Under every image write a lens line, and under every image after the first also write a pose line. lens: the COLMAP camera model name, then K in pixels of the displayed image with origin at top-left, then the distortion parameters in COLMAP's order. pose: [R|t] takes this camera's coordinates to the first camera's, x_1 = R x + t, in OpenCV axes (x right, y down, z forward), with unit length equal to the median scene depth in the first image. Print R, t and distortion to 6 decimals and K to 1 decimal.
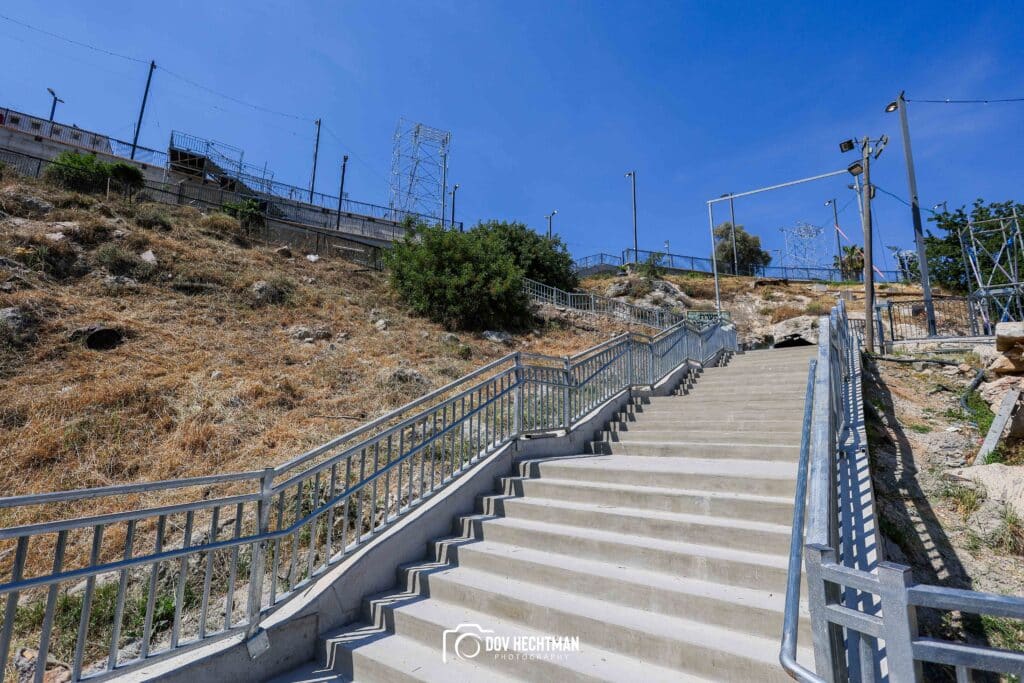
lens RADIAL K [[468.6, 0, 514.7], [0, 468.6, 339.5], [0, 0, 1]] dist [-0.001764, 0.000286]
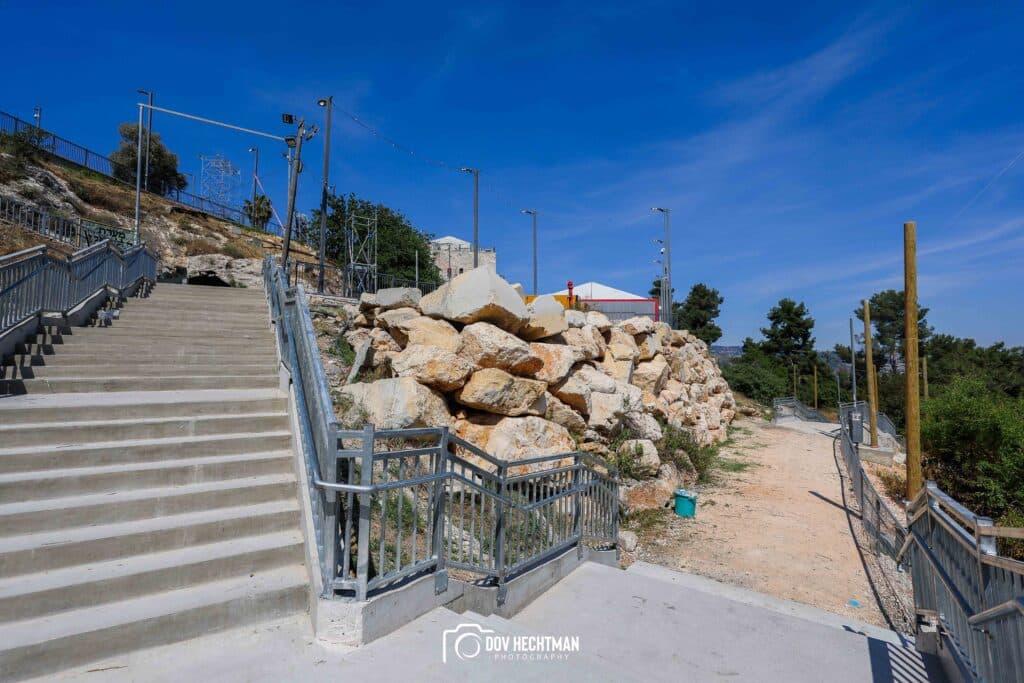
lens RADIAL K [[468.6, 0, 514.7], [0, 468.6, 339.5], [0, 0, 1]] dist [-0.001764, 0.000286]
pose [[0.395561, 0.039047, 0.917609, -0.129517], [-0.168169, 0.985284, 0.030568, -0.012550], [-0.902912, -0.166405, 0.396307, -0.057790]]
